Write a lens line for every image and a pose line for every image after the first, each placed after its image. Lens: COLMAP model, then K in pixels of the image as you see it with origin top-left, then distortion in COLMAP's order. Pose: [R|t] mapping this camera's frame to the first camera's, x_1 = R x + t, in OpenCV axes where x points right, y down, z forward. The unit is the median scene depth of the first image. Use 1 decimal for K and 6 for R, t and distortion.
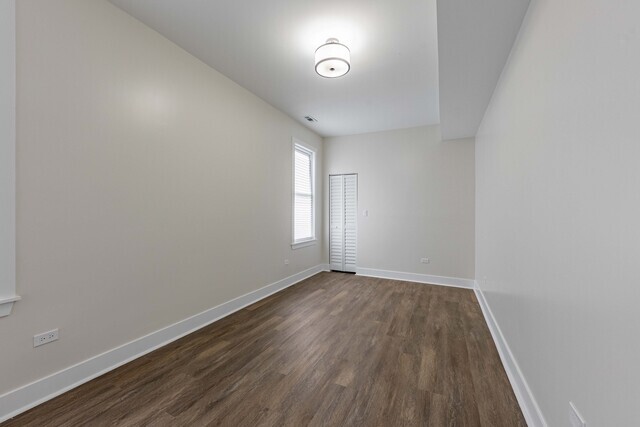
lens RADIAL K [[260.0, 0, 316.9], [0, 260.0, 215.5], [0, 0, 1]] dist [-0.000344, -0.000236]
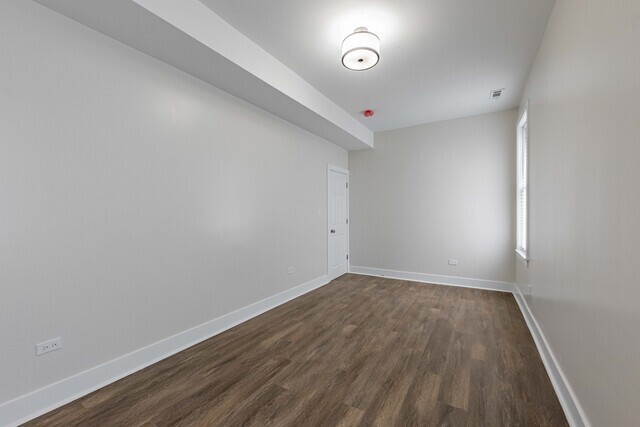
lens RADIAL K [[264.0, 0, 317.6], [0, 264.0, 215.4], [0, 0, 1]] dist [0.004087, 0.000190]
pose [[-0.995389, -0.006966, 0.095663, 0.119662], [-0.005000, 0.999772, 0.020780, -0.022116], [-0.095786, 0.020206, -0.995197, 1.976970]]
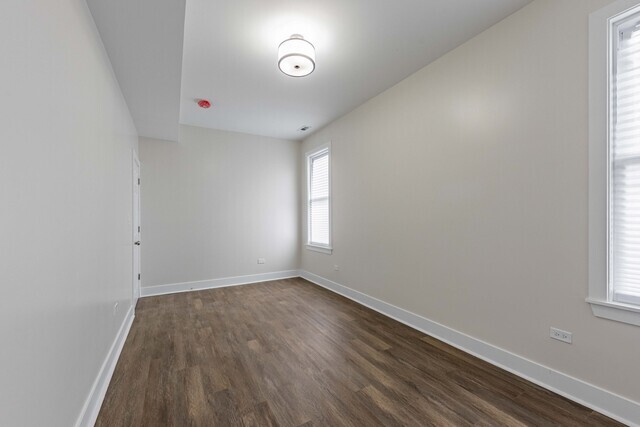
lens RADIAL K [[264.0, 0, 317.6], [0, 264.0, 215.4], [0, 0, 1]] dist [0.004087, 0.000190]
pose [[-0.580120, -0.011416, -0.814451, 0.811762], [-0.009033, 0.999930, -0.007582, -0.011244], [0.814481, 0.002958, -0.580183, 1.630728]]
